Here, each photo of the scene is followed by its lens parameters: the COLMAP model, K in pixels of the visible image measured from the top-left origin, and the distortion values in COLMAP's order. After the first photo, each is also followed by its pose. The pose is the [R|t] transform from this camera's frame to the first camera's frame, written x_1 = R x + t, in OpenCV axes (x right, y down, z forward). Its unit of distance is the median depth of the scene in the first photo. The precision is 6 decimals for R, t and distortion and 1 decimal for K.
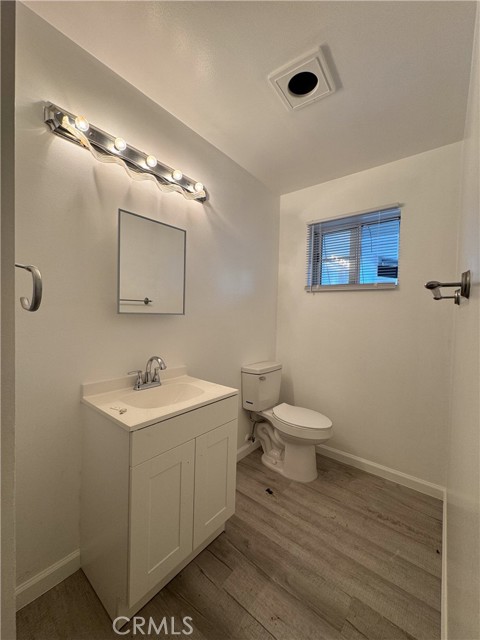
lens RADIAL K [[254.9, 0, 242.1], [0, 254.9, 323.5], [0, 0, 1]] dist [-0.003394, 0.001092]
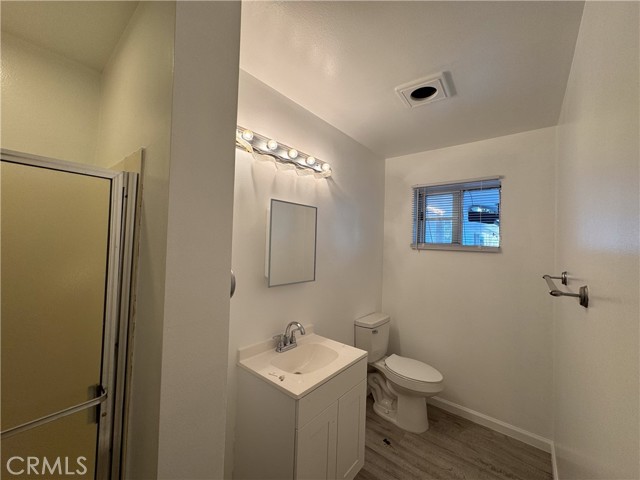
lens RADIAL K [[254.9, 0, 320.7], [0, 254.9, 242.0], [0, 0, 1]] dist [-0.003394, 0.001092]
pose [[0.999913, 0.003396, -0.012770, -0.179658], [-0.003995, 0.998880, -0.047147, -0.147016], [0.012595, 0.047194, 0.998806, -0.130287]]
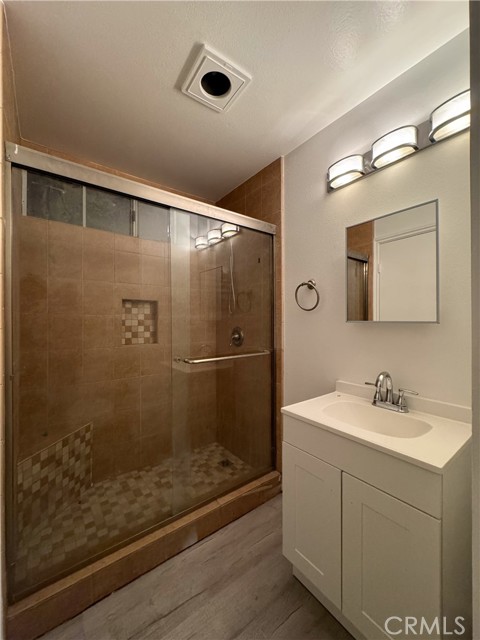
lens RADIAL K [[254.9, 0, 244.0], [0, 254.9, 315.2], [0, 0, 1]] dist [-0.003394, 0.001092]
pose [[-0.239902, -0.031631, -0.970282, 0.508867], [-0.048462, 0.998613, -0.020573, -0.015733], [0.969587, 0.042086, -0.241102, 0.623752]]
